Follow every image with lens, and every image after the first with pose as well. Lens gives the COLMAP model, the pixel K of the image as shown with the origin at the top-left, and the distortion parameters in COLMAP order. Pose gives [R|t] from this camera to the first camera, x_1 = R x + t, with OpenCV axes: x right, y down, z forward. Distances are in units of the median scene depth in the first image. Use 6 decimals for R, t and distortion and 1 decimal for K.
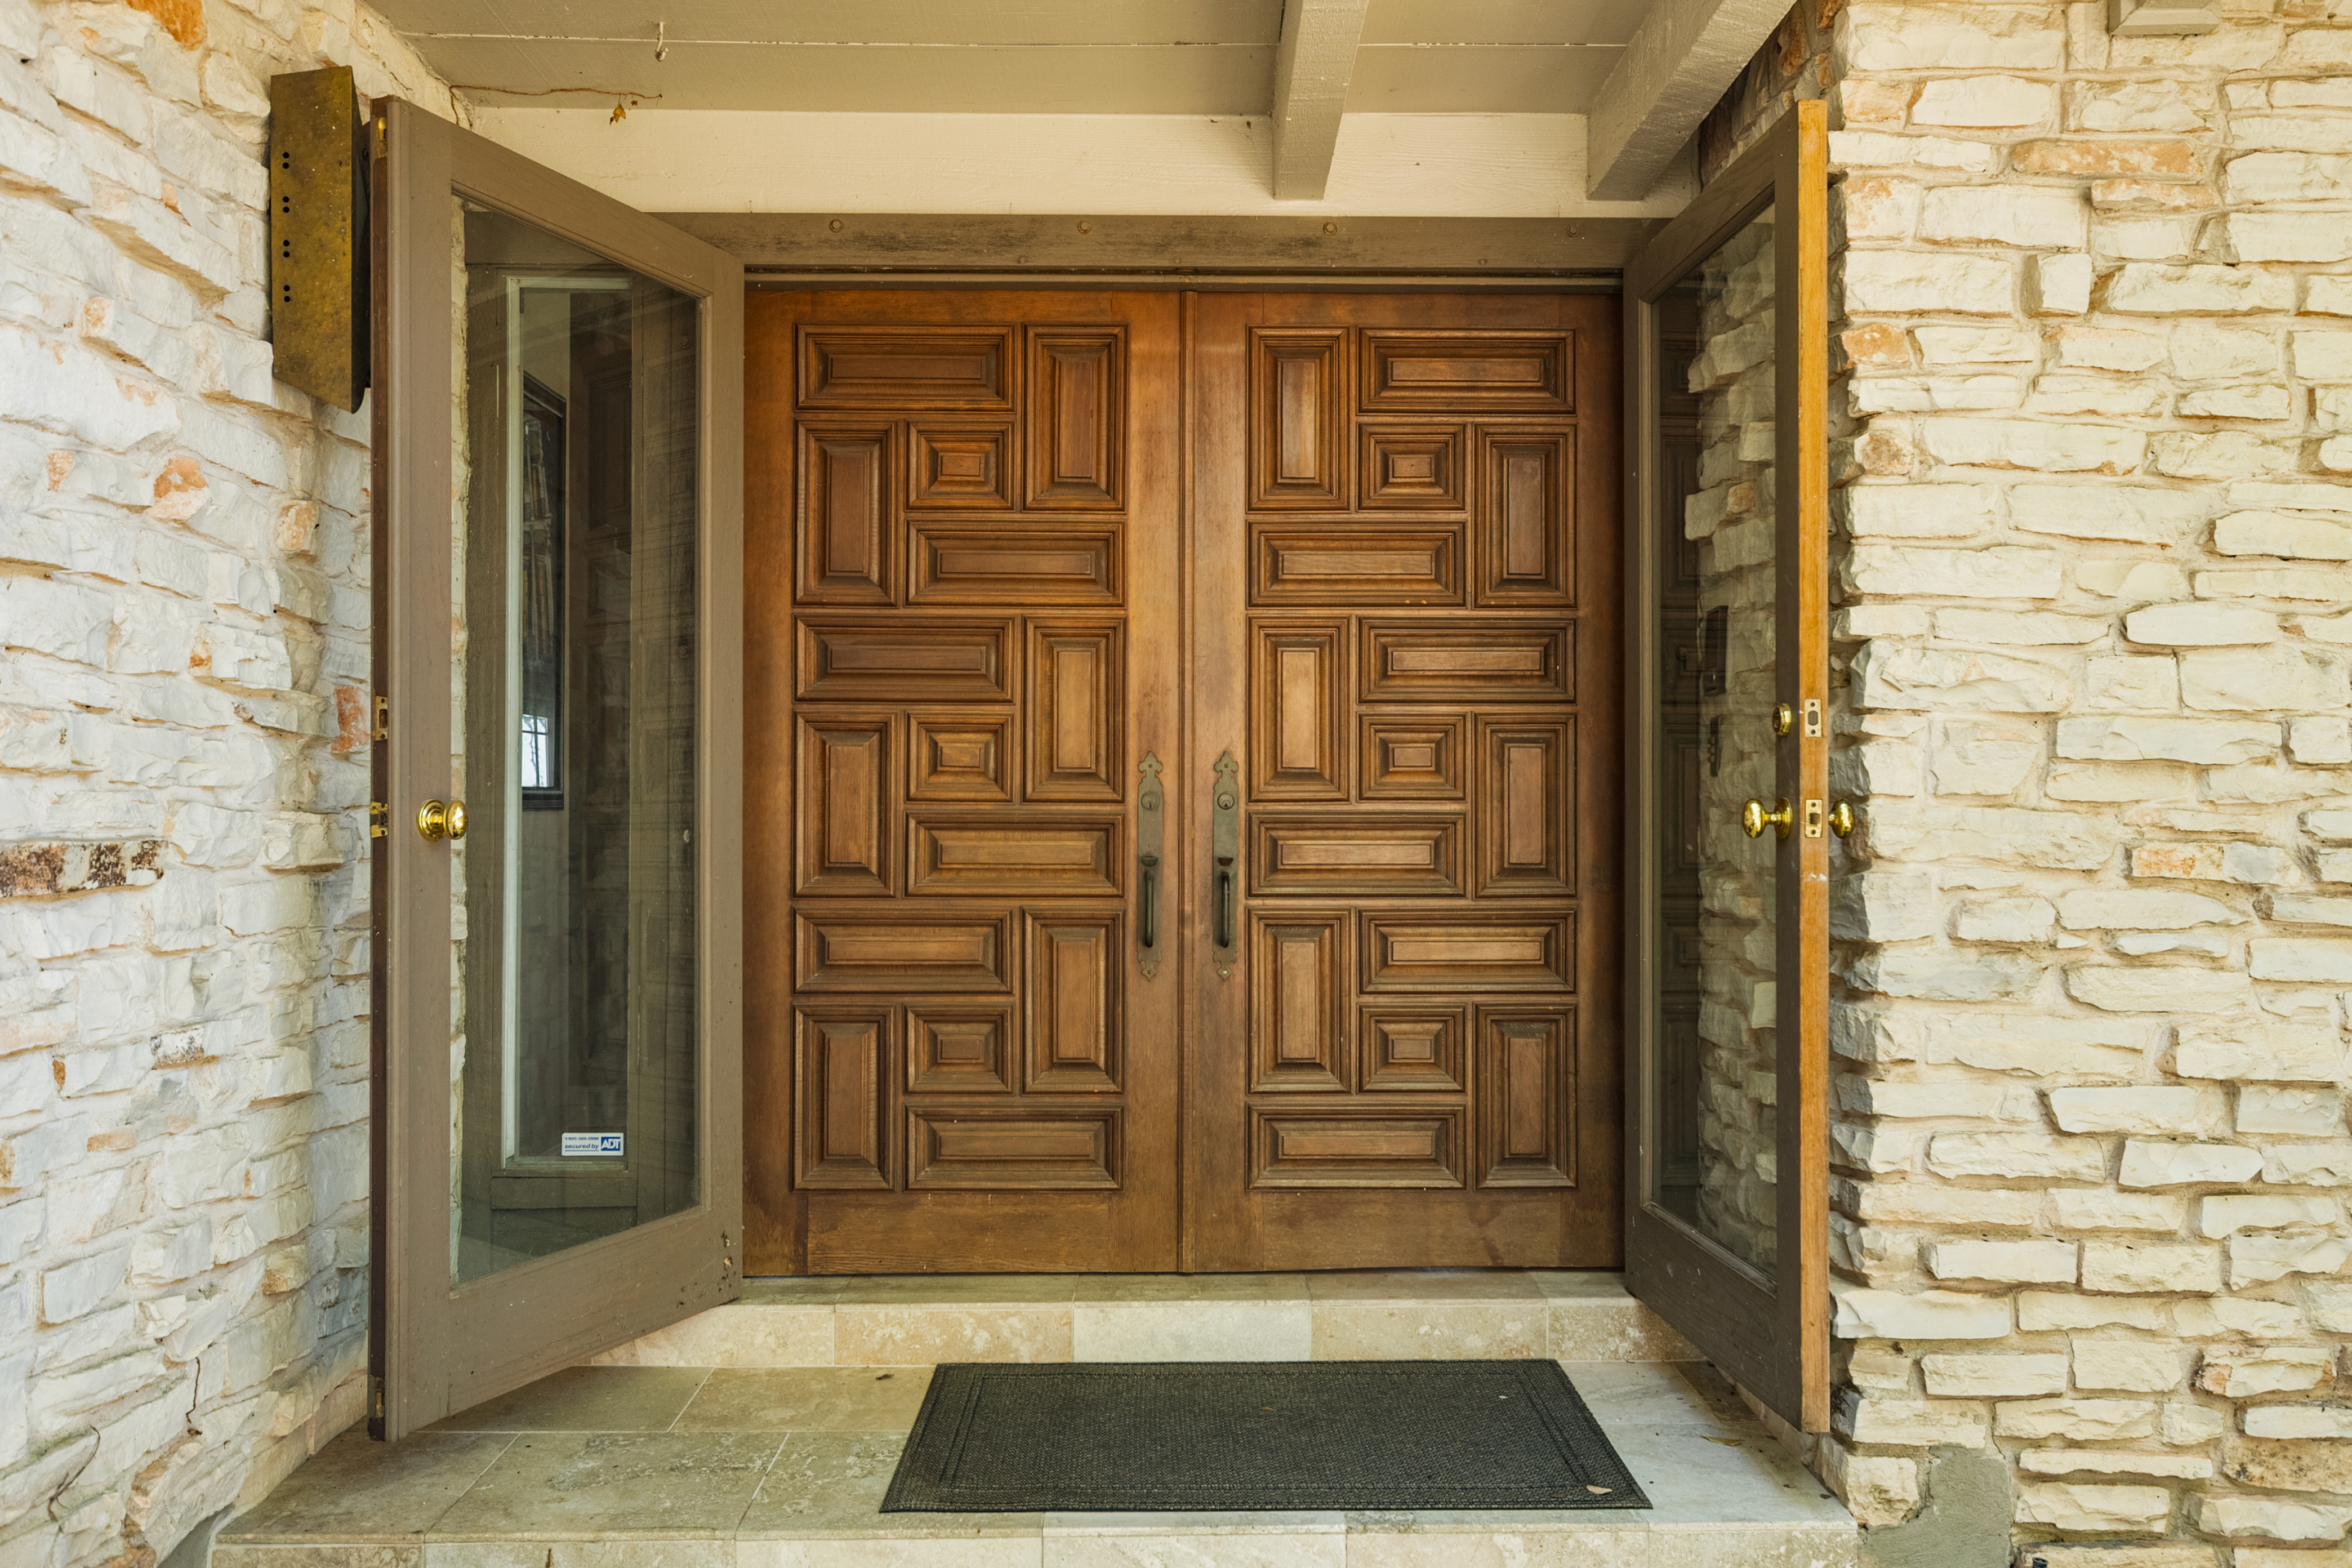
lens RADIAL K [[1995.0, 0, 1180.3], [0, 1995.0, 799.0], [0, 0, 1]] dist [0.006894, 0.005864]
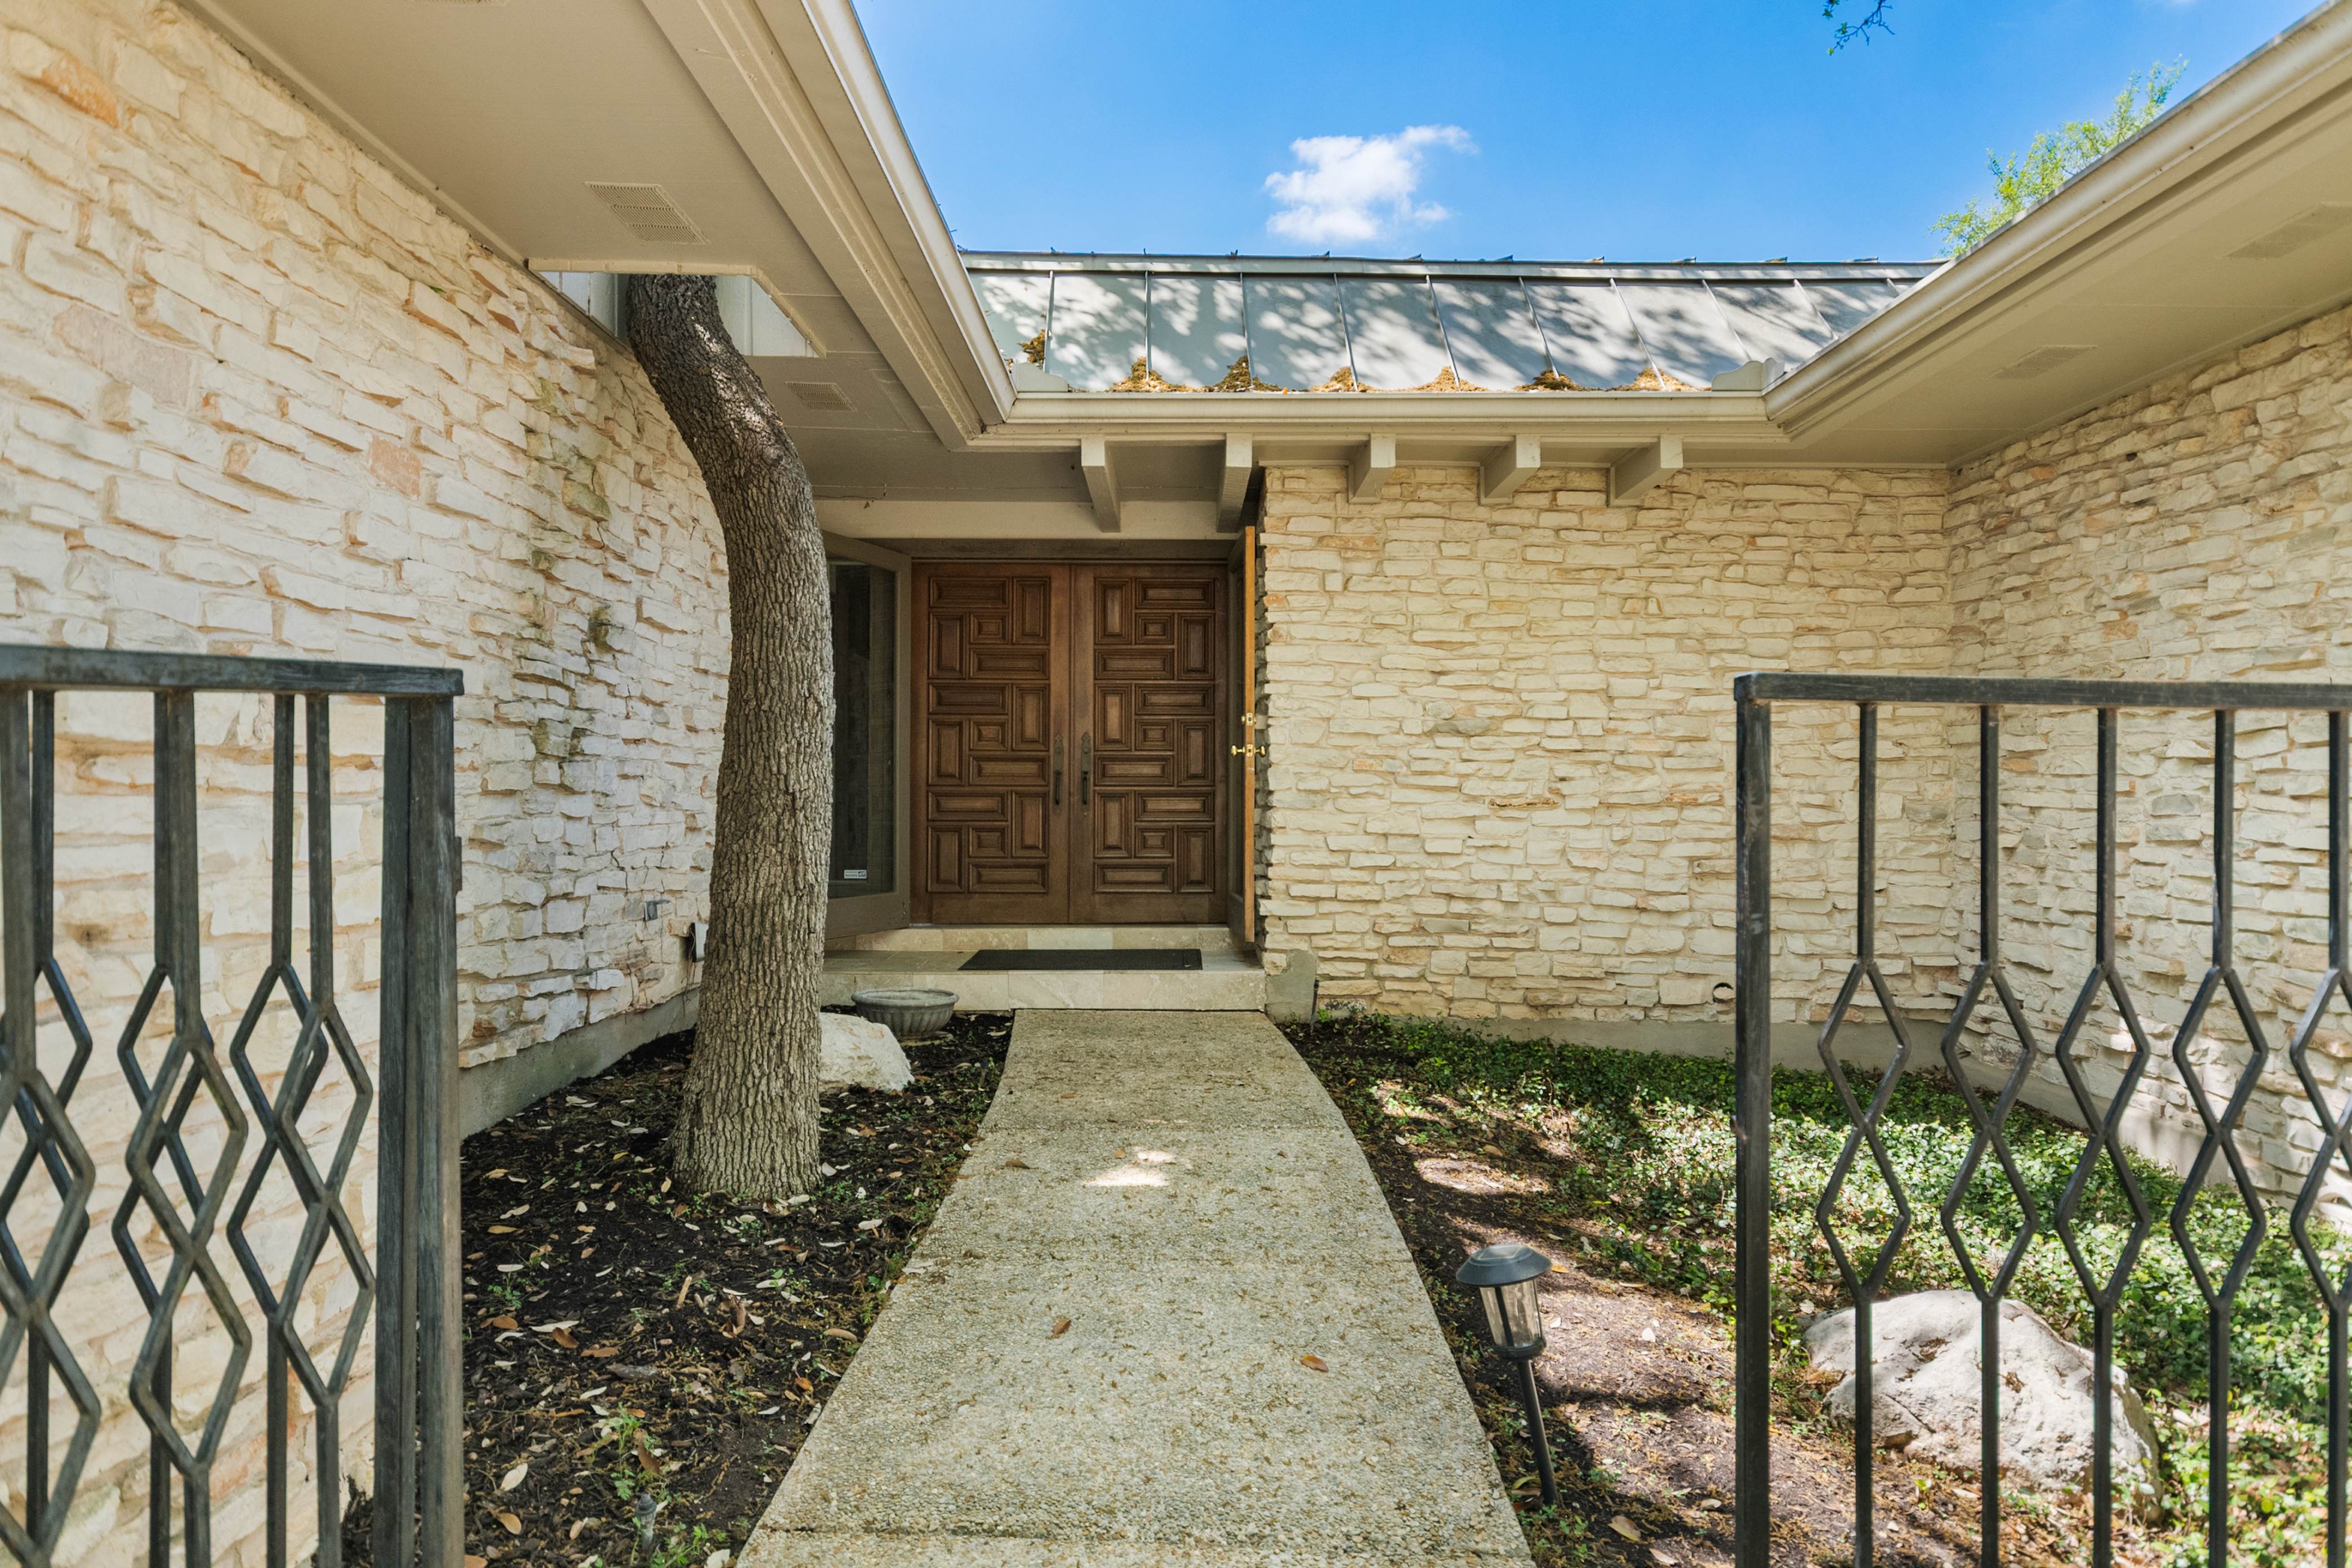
lens RADIAL K [[1448.1, 0, 1177.1], [0, 1448.1, 773.8], [0, 0, 1]] dist [-0.001914, -0.000054]
pose [[0.999996, 0.000224, -0.002961, 0.163361], [-0.000250, 0.999962, -0.008705, 0.052610], [0.002958, 0.008706, 0.999958, -1.044697]]
